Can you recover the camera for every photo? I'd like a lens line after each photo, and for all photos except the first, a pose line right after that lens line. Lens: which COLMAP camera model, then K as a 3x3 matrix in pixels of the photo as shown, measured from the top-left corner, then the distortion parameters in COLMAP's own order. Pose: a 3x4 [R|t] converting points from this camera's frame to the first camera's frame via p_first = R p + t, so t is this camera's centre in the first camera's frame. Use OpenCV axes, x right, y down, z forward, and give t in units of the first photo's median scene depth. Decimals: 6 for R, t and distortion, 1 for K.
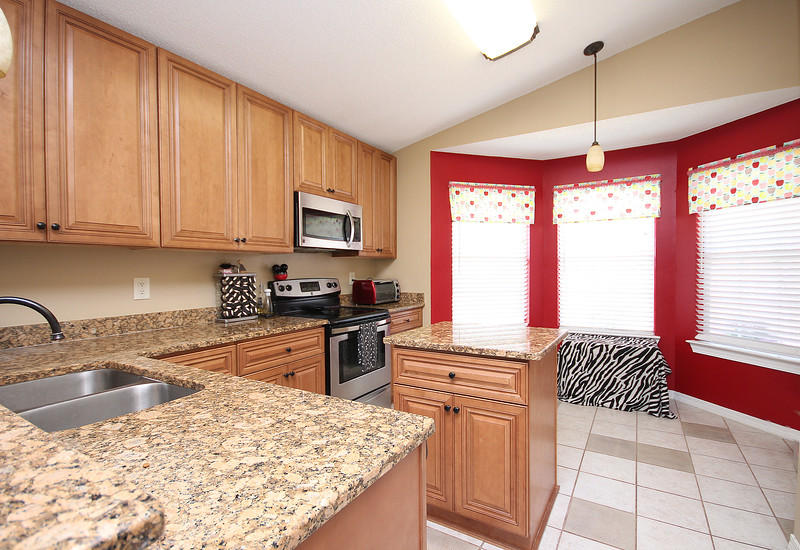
lens RADIAL K [[381.7, 0, 412.6], [0, 381.7, 275.6], [0, 0, 1]] dist [0.000001, -0.000935]
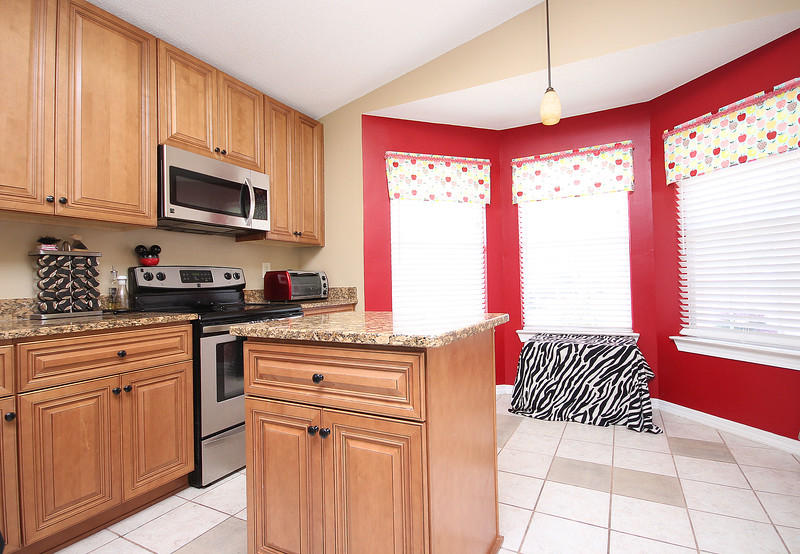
lens RADIAL K [[402.1, 0, 413.8], [0, 402.1, 272.4], [0, 0, 1]] dist [-0.002190, 0.001732]
pose [[0.998295, -0.013660, 0.056756, 0.120789], [0.015955, 0.999065, -0.040179, 0.059068], [-0.056154, 0.041016, 0.997579, 0.162656]]
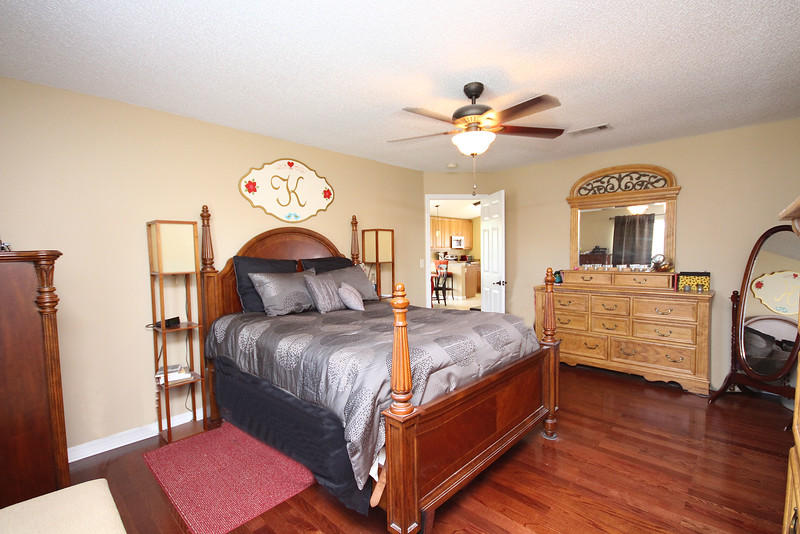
lens RADIAL K [[371.3, 0, 399.5], [0, 371.3, 268.7], [0, 0, 1]] dist [-0.001798, -0.000845]
pose [[0.975088, 0.002722, -0.221801, 0.067403], [0.006036, 0.999229, 0.038798, -0.002871], [0.221735, -0.039170, 0.974320, -2.980967]]
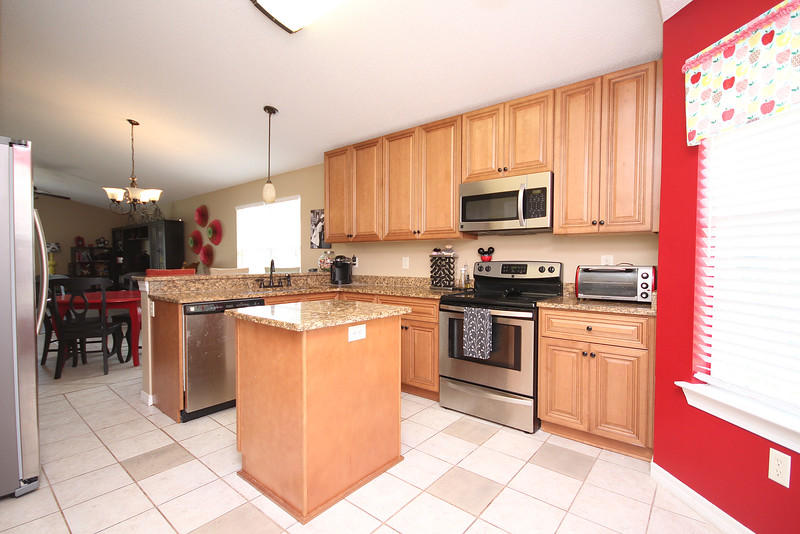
lens RADIAL K [[371.3, 0, 399.5], [0, 371.3, 268.7], [0, 0, 1]] dist [-0.001798, -0.000845]
pose [[-0.152346, 0.029388, -0.987890, 0.710635], [-0.019776, 0.999267, 0.032776, 0.002038], [0.988129, 0.024530, -0.151653, 0.836810]]
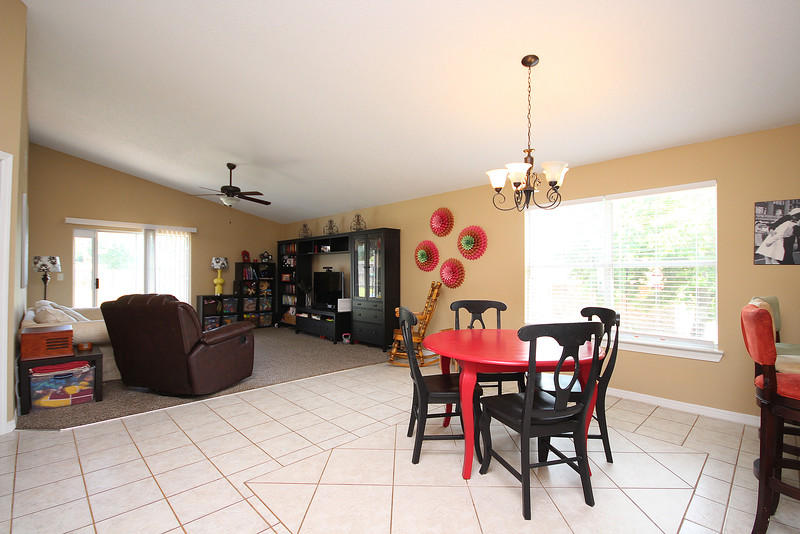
lens RADIAL K [[371.3, 0, 399.5], [0, 371.3, 268.7], [0, 0, 1]] dist [-0.001798, -0.000845]
pose [[-0.264849, -0.006218, -0.964270, 0.404370], [-0.017317, 0.999849, -0.001691, 0.004107], [0.964134, 0.016250, -0.264916, -0.358666]]
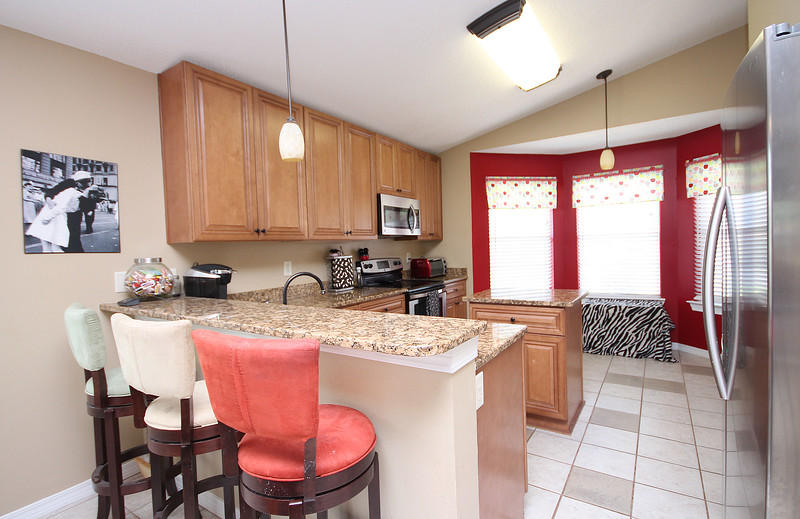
lens RADIAL K [[384.6, 0, 402.2], [0, 384.6, 258.2], [0, 0, 1]] dist [0.002284, 0.000225]
pose [[0.998276, -0.025816, -0.052717, -0.131919], [0.026542, 0.999562, 0.013118, -0.008435], [0.052355, -0.014495, 0.998523, -0.293257]]
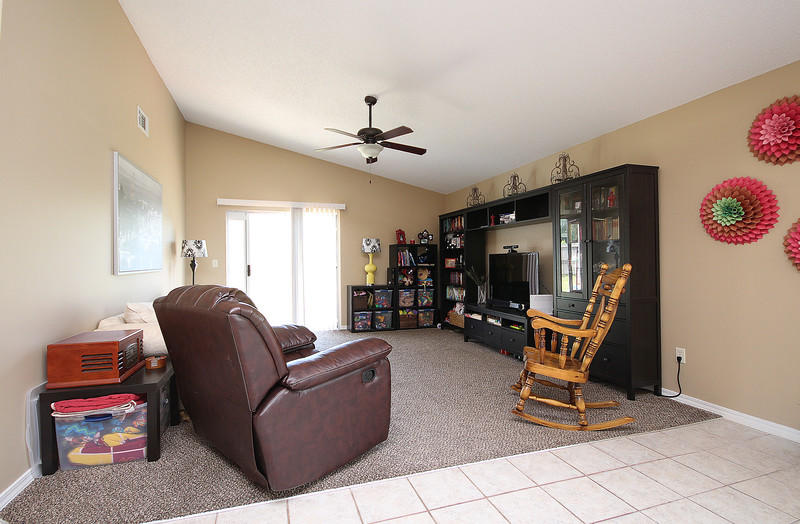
lens RADIAL K [[381.9, 0, 400.0], [0, 381.9, 262.0], [0, 0, 1]] dist [0.000664, 0.000090]
pose [[-0.645506, 0.009319, -0.763699, -0.180415], [-0.002115, 0.999900, 0.013989, 0.041181], [0.763753, 0.010645, -0.645421, -0.716078]]
